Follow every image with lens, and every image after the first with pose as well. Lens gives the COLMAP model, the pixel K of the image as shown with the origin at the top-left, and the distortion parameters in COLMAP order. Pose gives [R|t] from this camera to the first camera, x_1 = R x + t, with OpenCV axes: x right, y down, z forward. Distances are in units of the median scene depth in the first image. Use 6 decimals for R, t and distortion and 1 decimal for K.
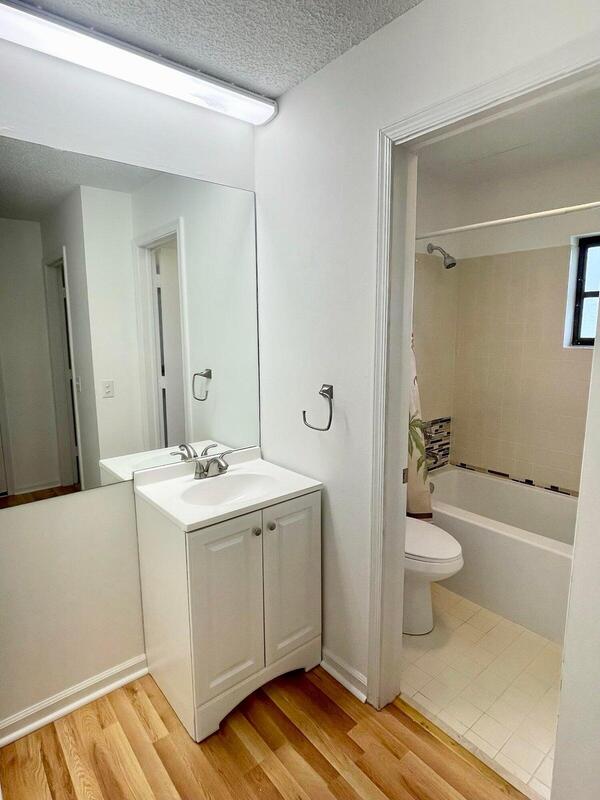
lens RADIAL K [[451.3, 0, 288.4], [0, 451.3, 400.2], [0, 0, 1]] dist [-0.001235, -0.002475]
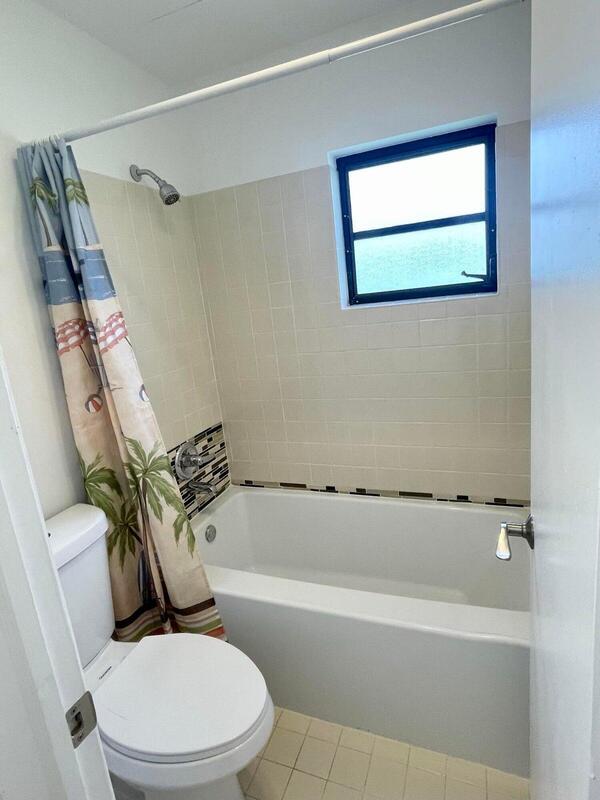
lens RADIAL K [[451.3, 0, 295.8], [0, 451.3, 395.7], [0, 0, 1]] dist [-0.001235, -0.002475]
pose [[0.870910, -0.188603, 0.453811, 0.192746], [0.174982, 0.981915, 0.072274, -0.047766], [-0.459235, 0.016465, 0.888162, 0.404347]]
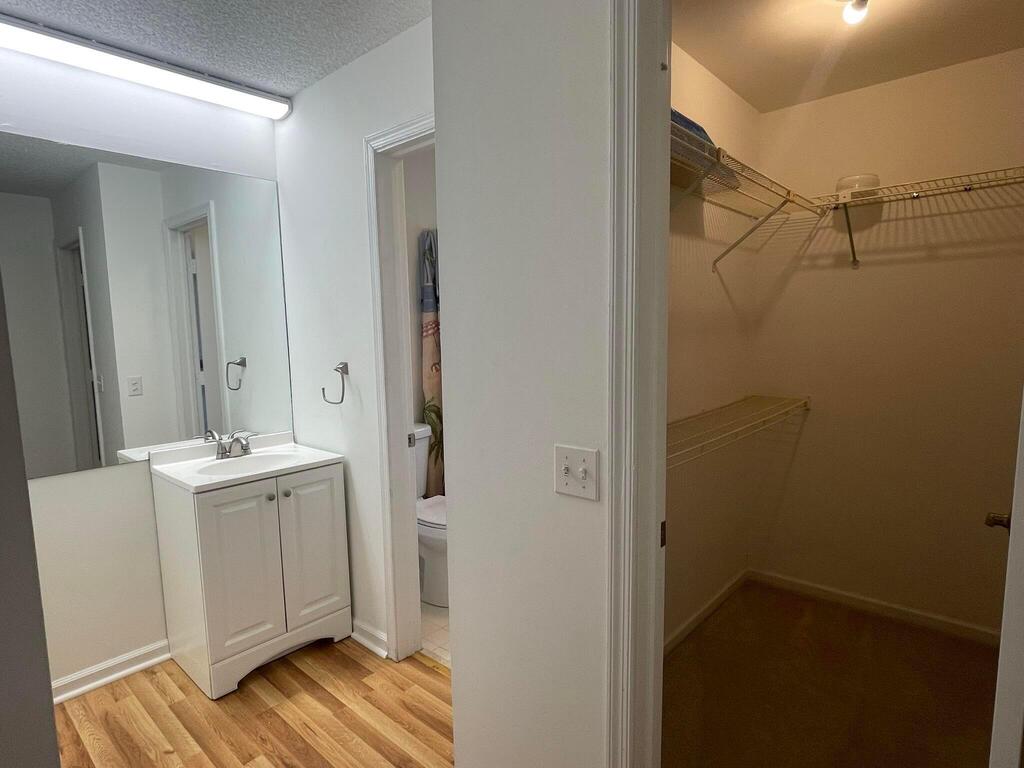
lens RADIAL K [[577.7, 0, 505.6], [0, 577.7, 399.4], [0, 0, 1]] dist [-0.001235, -0.002475]
pose [[0.987405, -0.028444, 0.155635, 0.178109], [0.034301, 0.998796, -0.035079, 0.081544], [-0.154450, 0.039975, 0.987192, -0.293236]]
